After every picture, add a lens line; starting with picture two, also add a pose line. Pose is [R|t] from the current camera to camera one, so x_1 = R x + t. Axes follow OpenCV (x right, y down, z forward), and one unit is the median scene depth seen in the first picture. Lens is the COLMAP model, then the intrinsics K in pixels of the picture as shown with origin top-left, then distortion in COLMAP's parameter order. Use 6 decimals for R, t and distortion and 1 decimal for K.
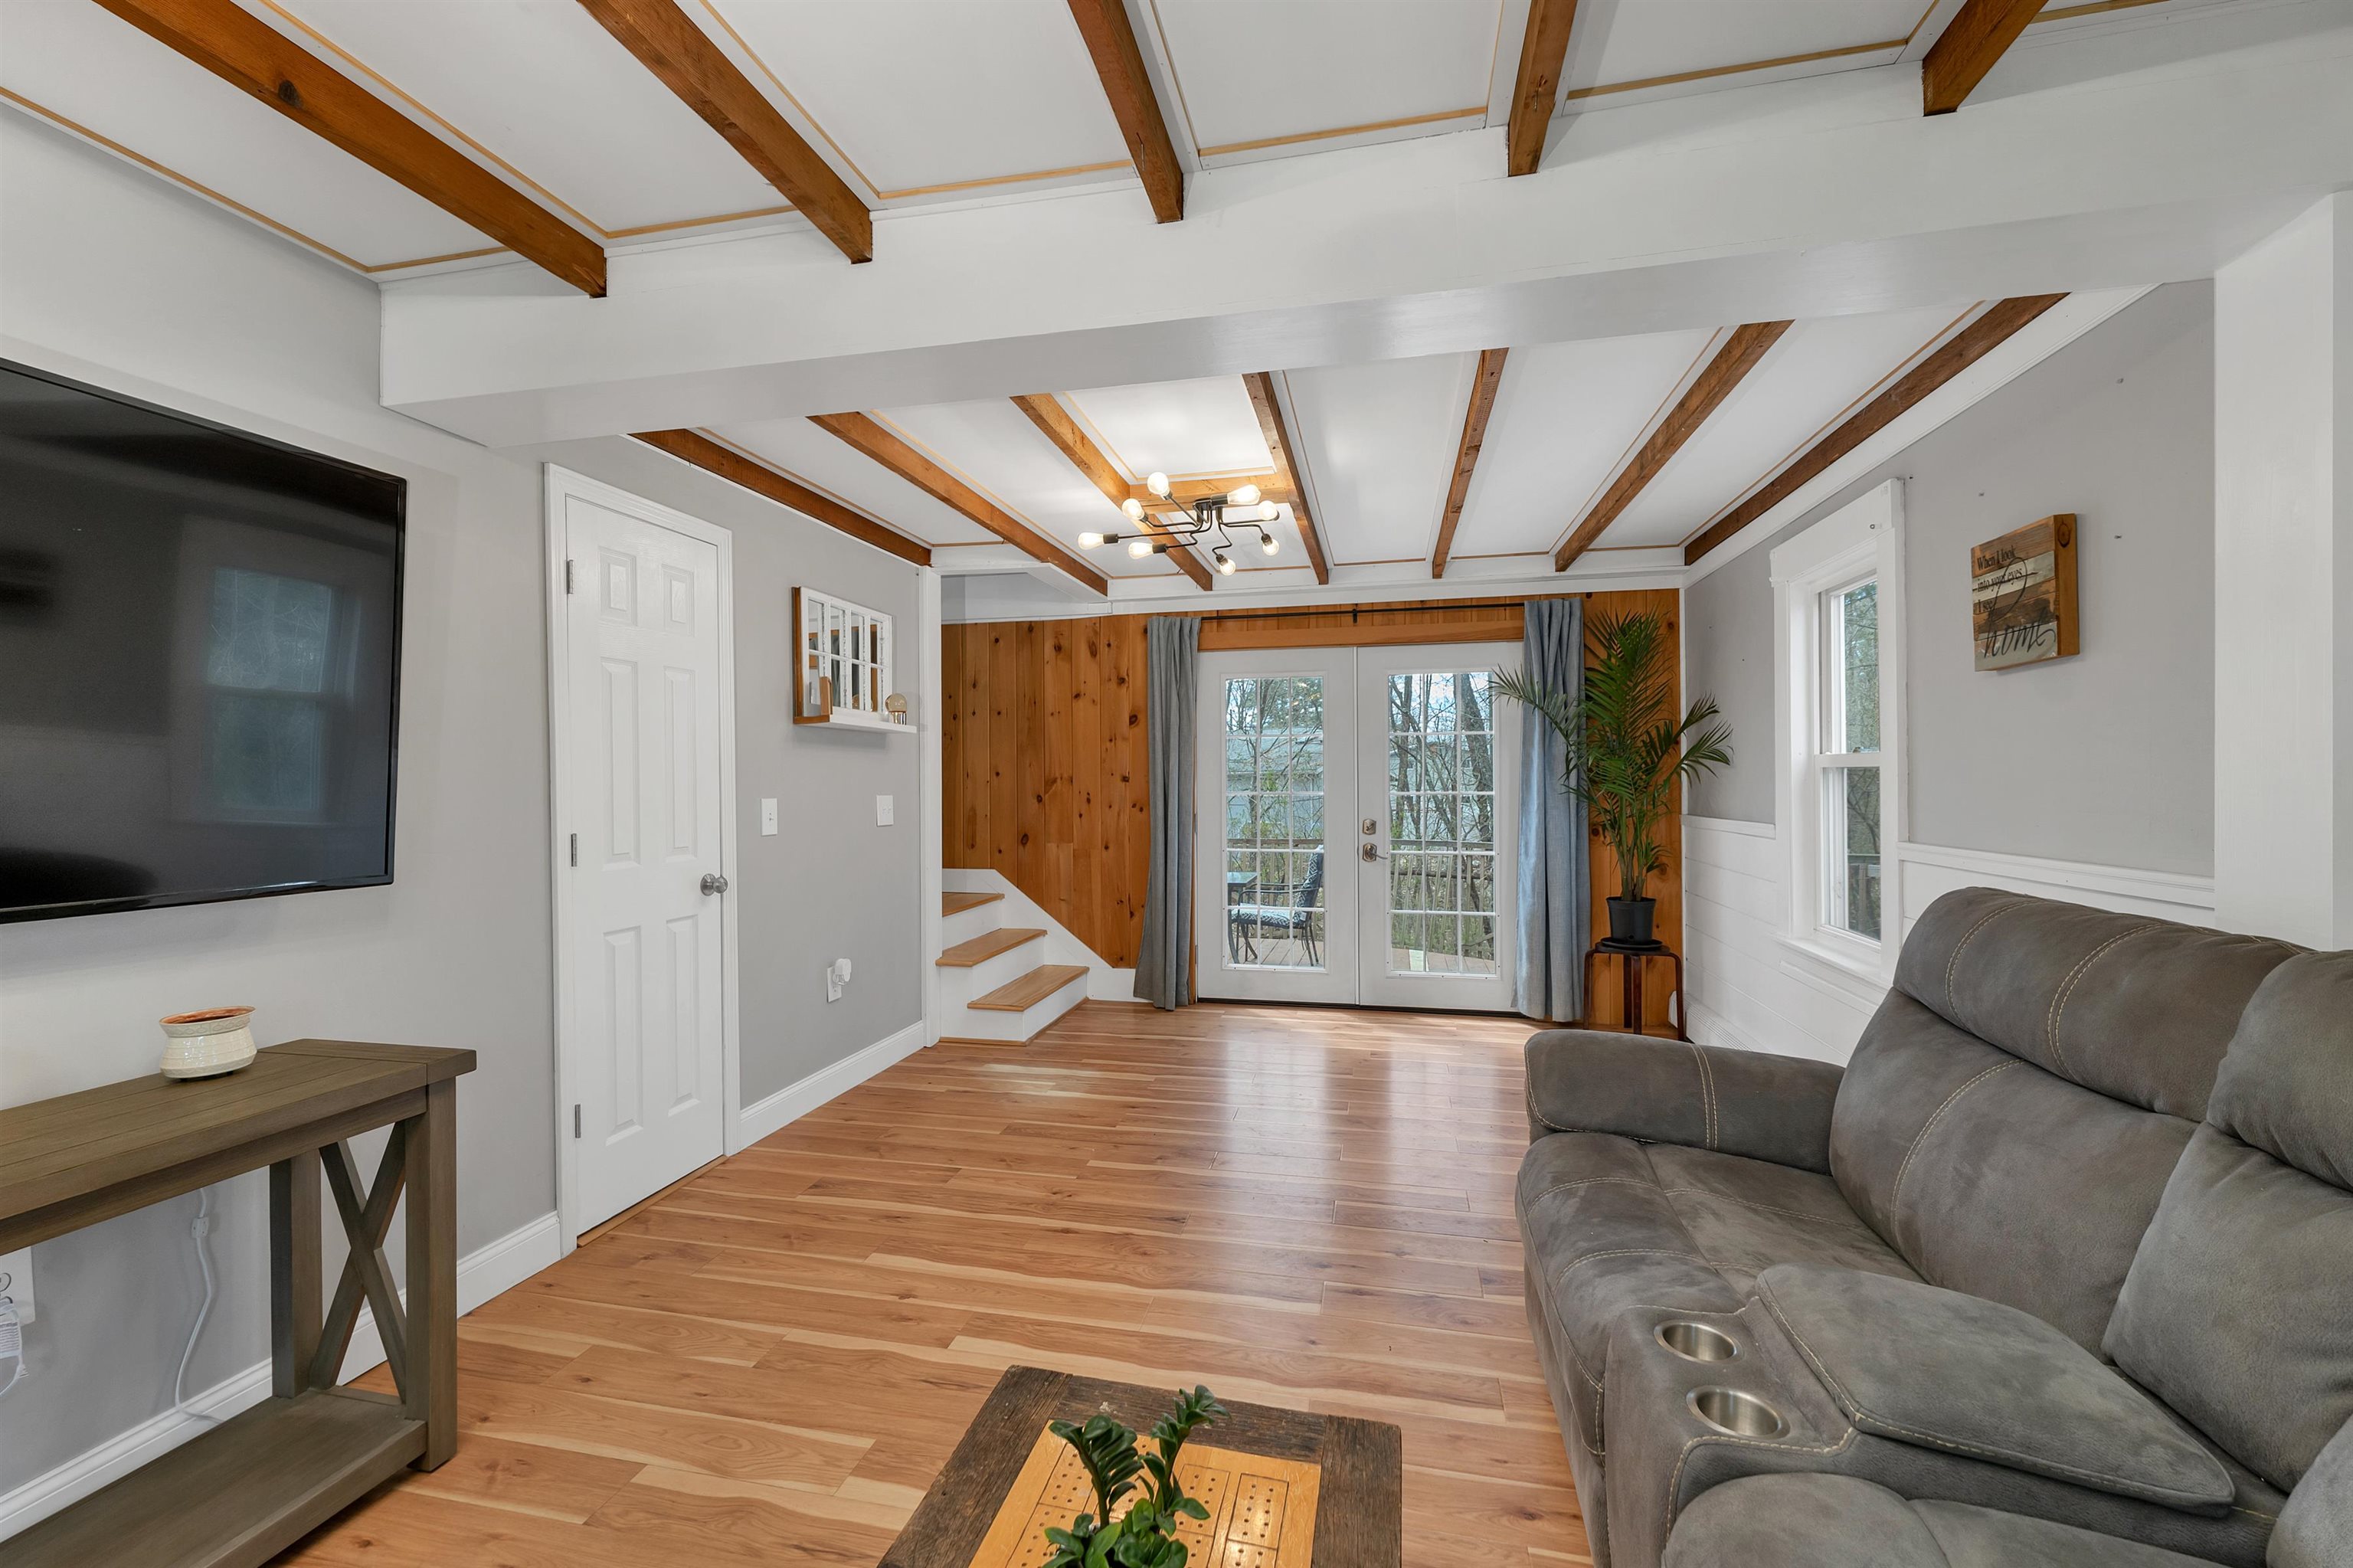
lens RADIAL K [[994.9, 0, 1167.7], [0, 994.9, 787.3], [0, 0, 1]] dist [0.000647, 0.000025]
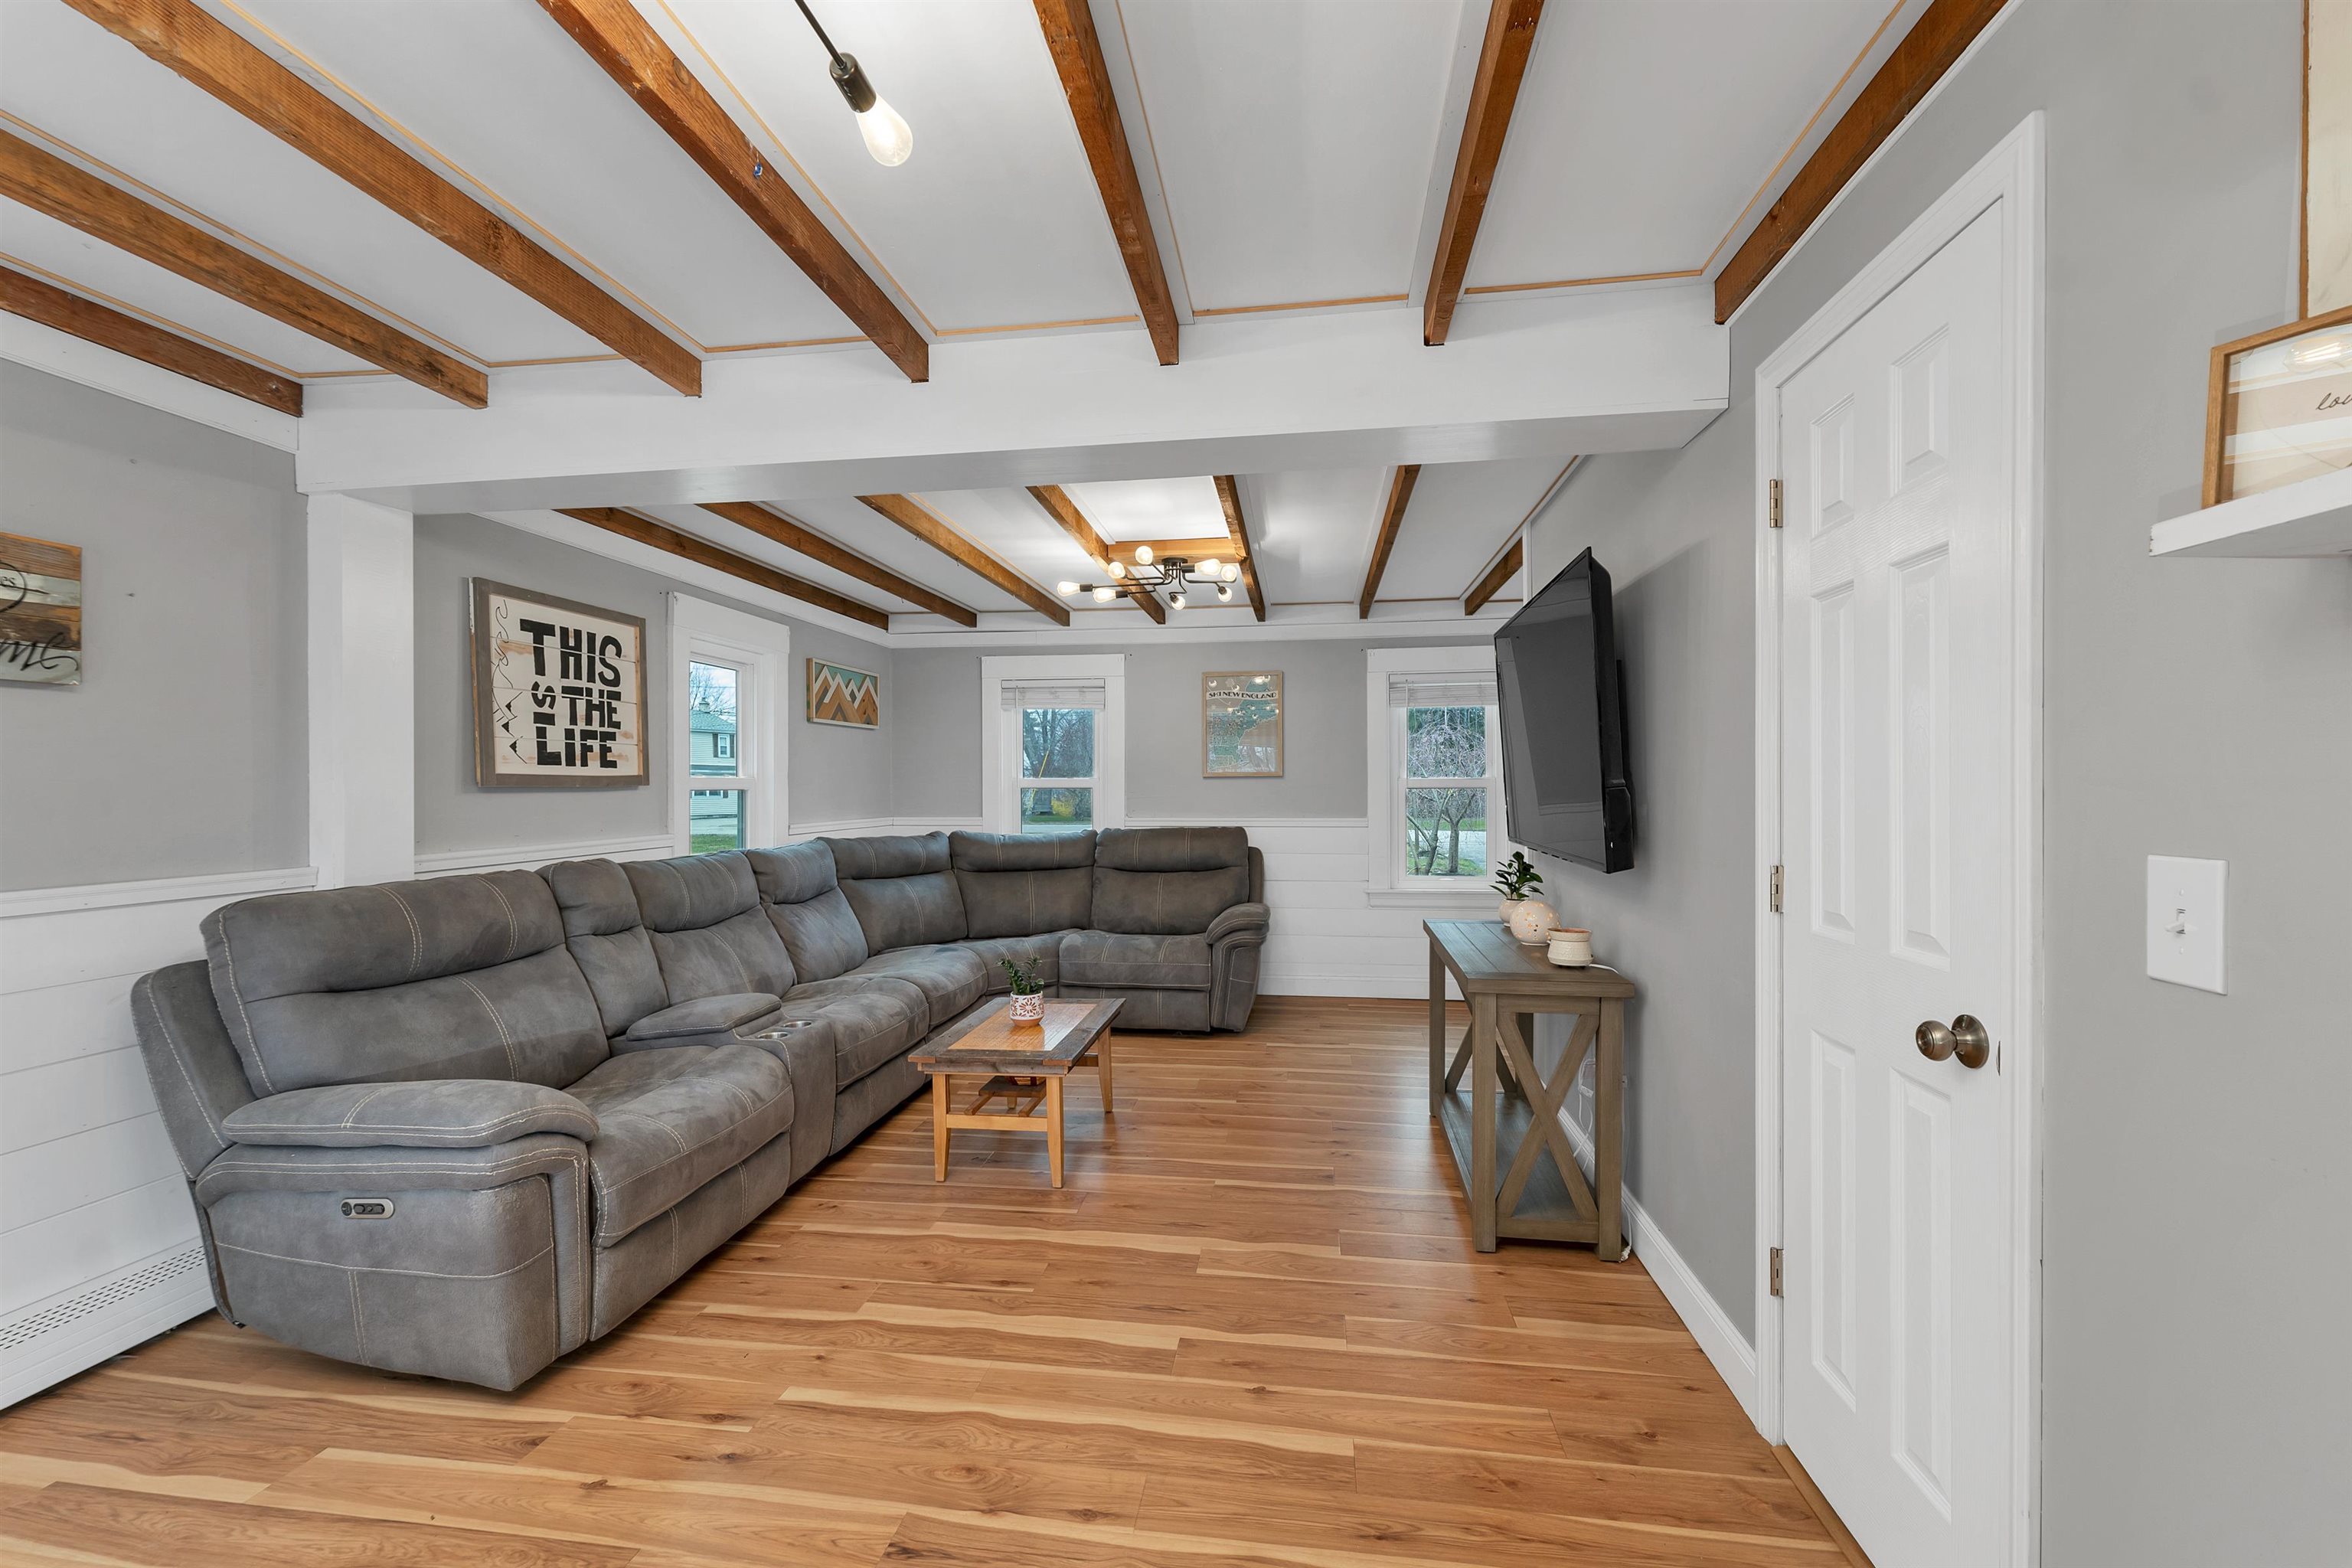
lens RADIAL K [[966.7, 0, 1177.2], [0, 966.7, 793.6], [0, 0, 1]] dist [0.000475, -0.000087]
pose [[-0.996464, 0.010735, -0.083332, -0.095736], [0.009637, 0.999862, 0.013564, -0.015278], [0.083466, 0.012713, -0.996430, 1.372843]]
